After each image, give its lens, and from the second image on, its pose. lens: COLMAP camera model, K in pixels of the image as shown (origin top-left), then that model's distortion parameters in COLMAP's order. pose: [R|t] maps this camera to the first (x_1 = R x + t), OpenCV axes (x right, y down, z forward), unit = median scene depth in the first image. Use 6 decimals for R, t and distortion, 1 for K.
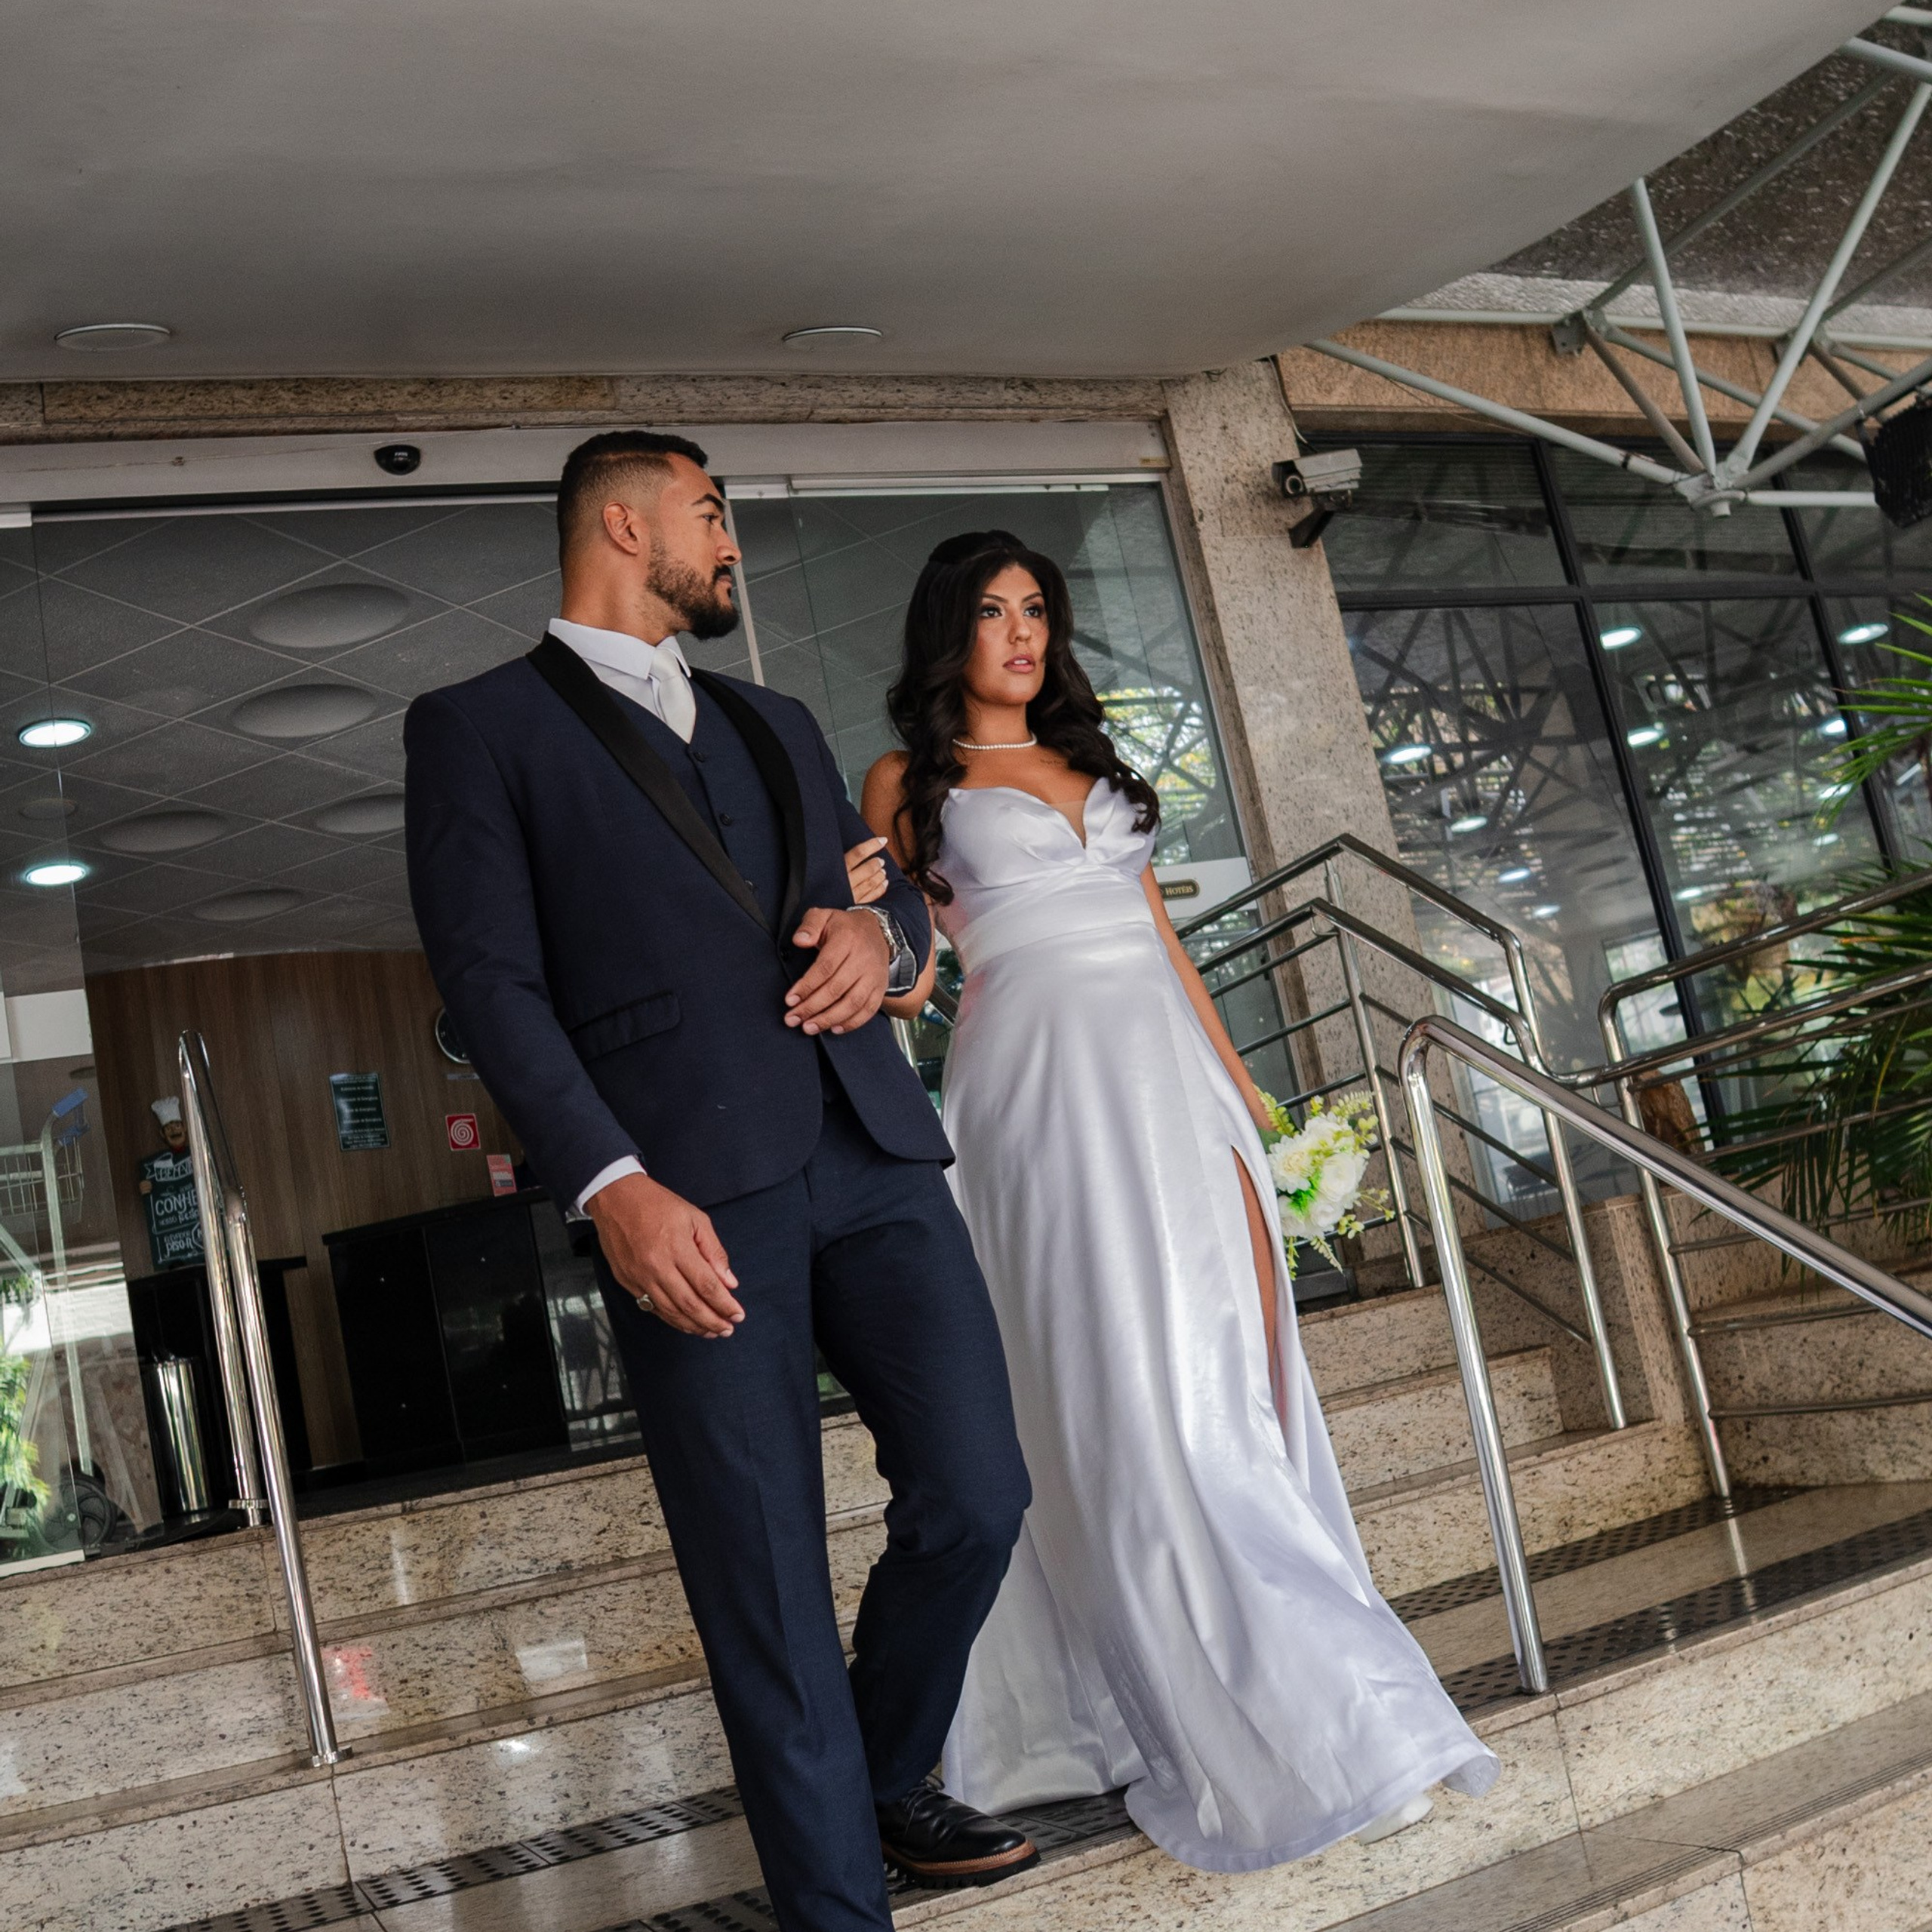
lens RADIAL K [[2097.5, 0, 984.5], [0, 2097.5, 1029.0], [0, 0, 1]] dist [-0.167050, 0.045536]
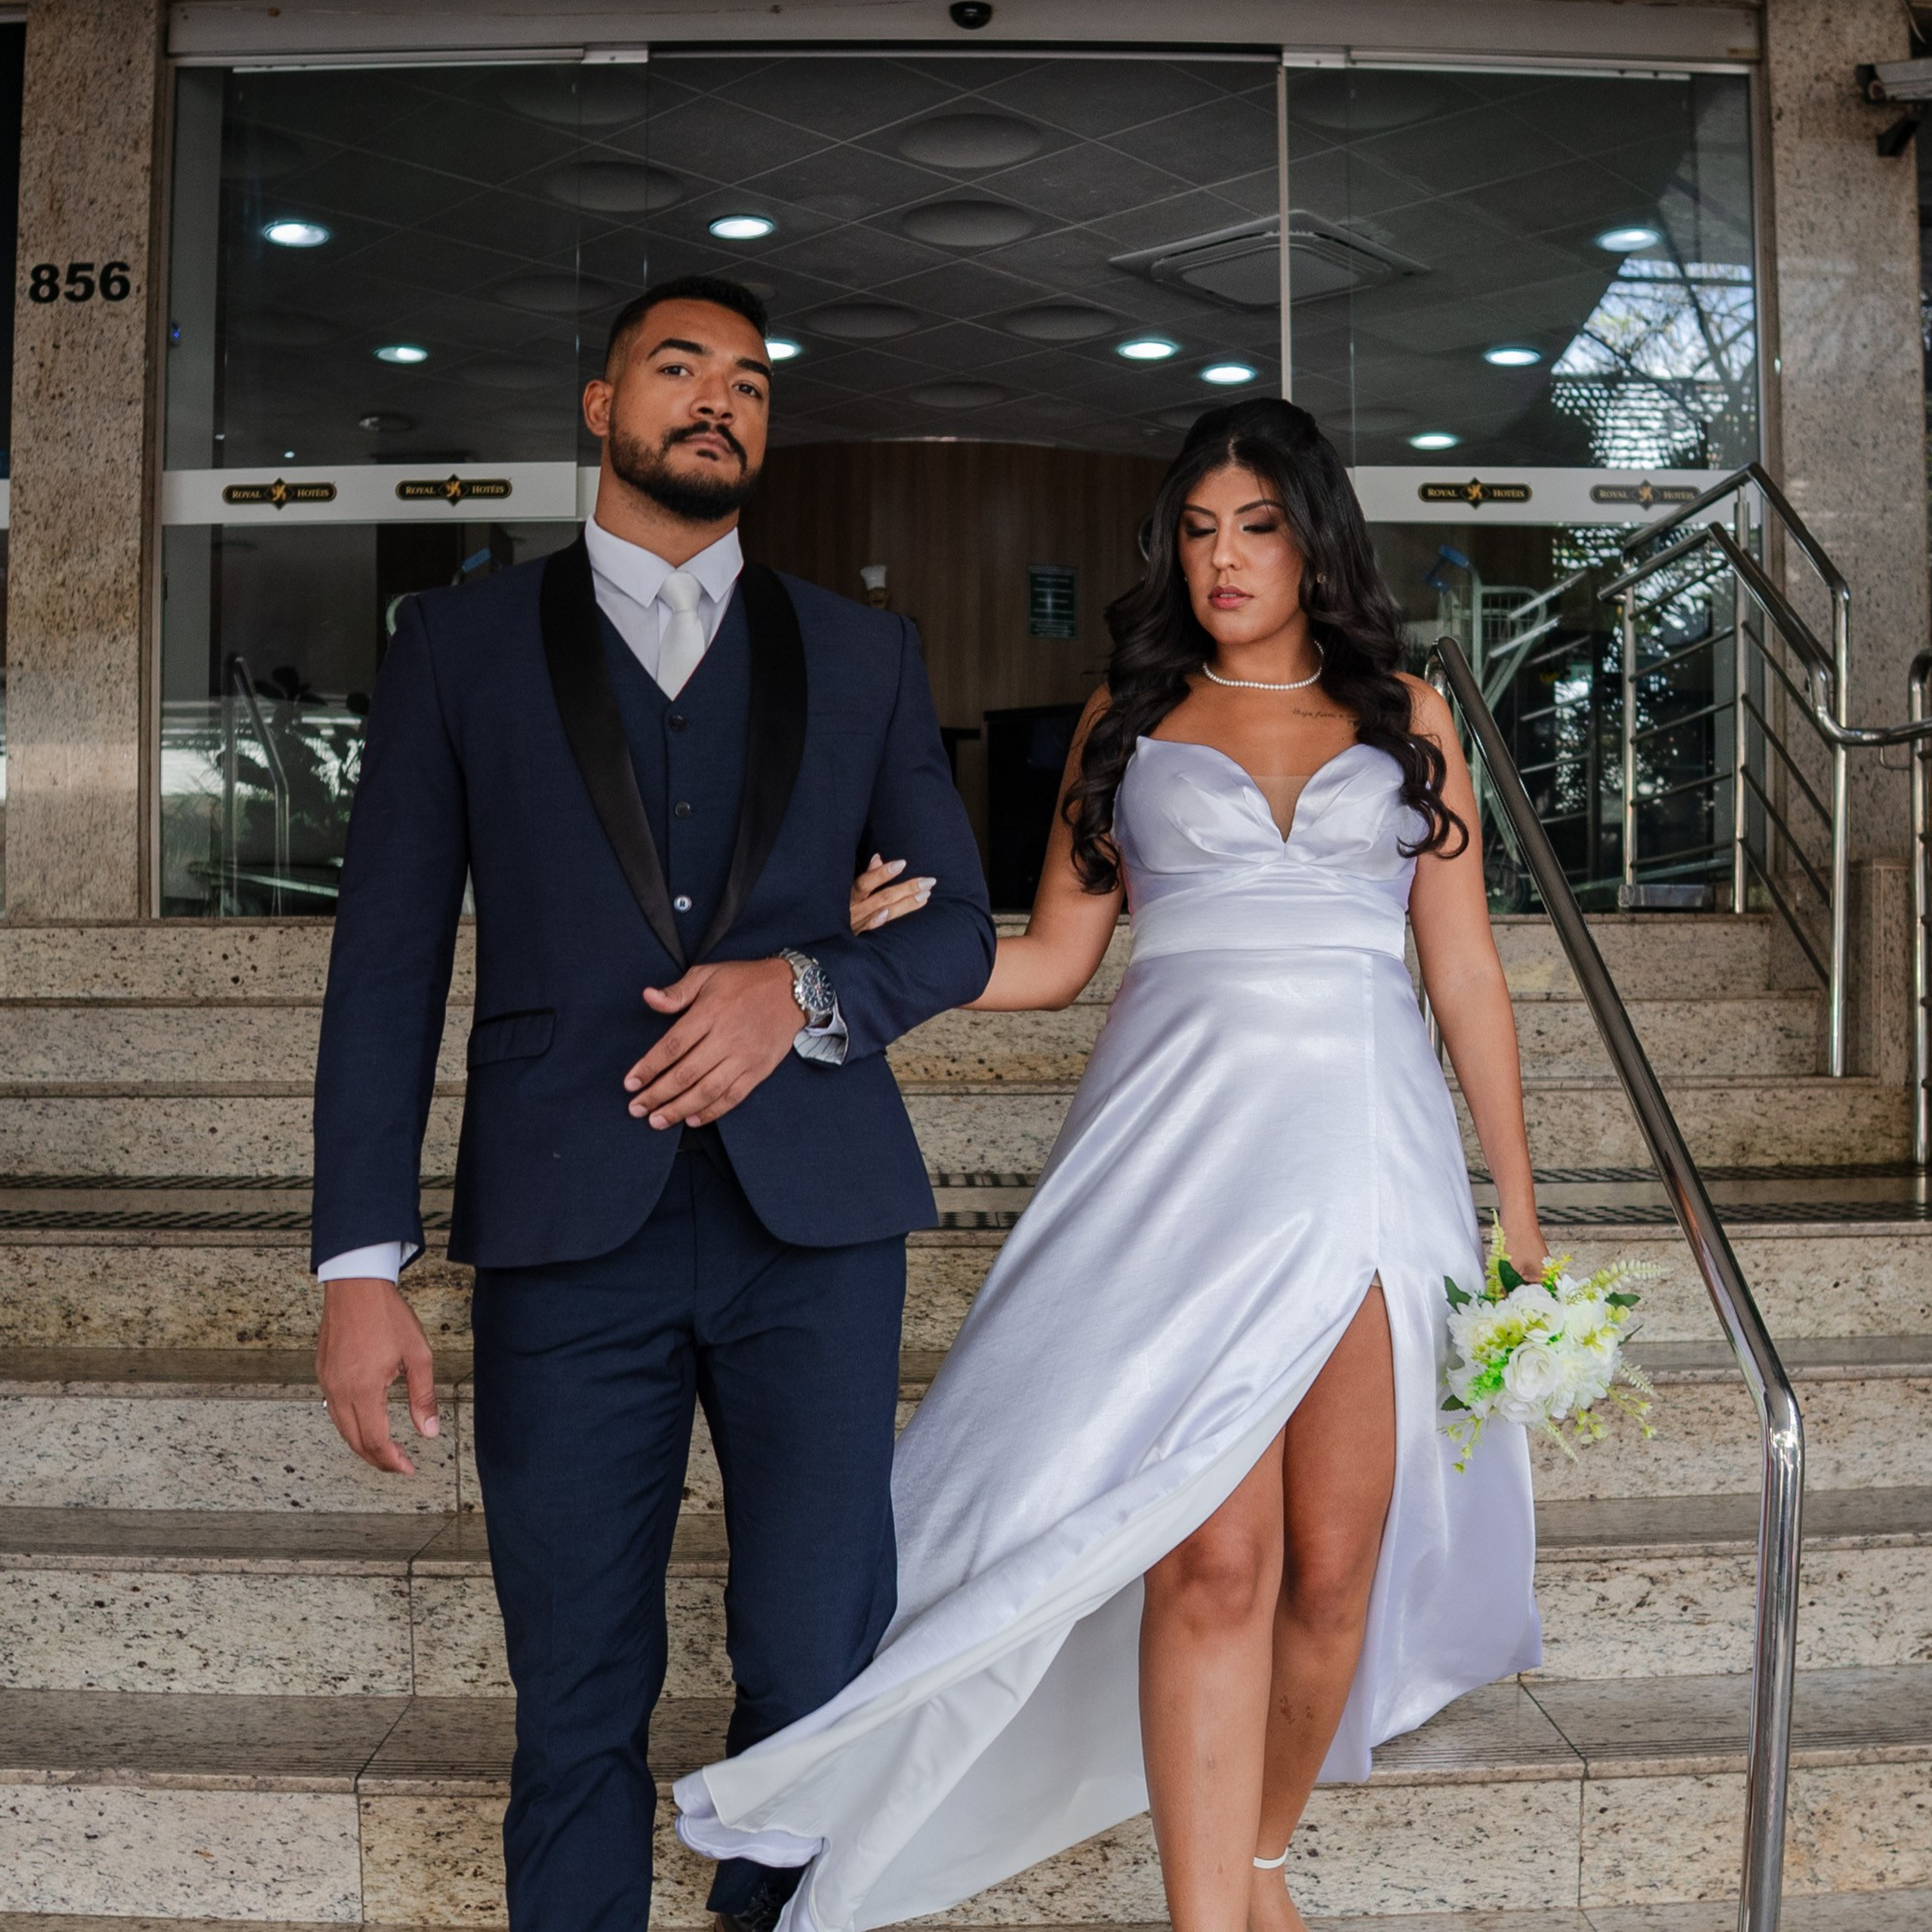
lens RADIAL K [[2176.3, 0, 974.9], [0, 2176.3, 991.9], [0, 0, 1]] dist [-0.170961, 0.061540]
pose [[0.910329, 0.200781, -0.361923, 0.241915], [-0.123473, 0.966377, 0.225543, -0.028317], [0.395039, -0.160630, 0.904512, -0.109830]]
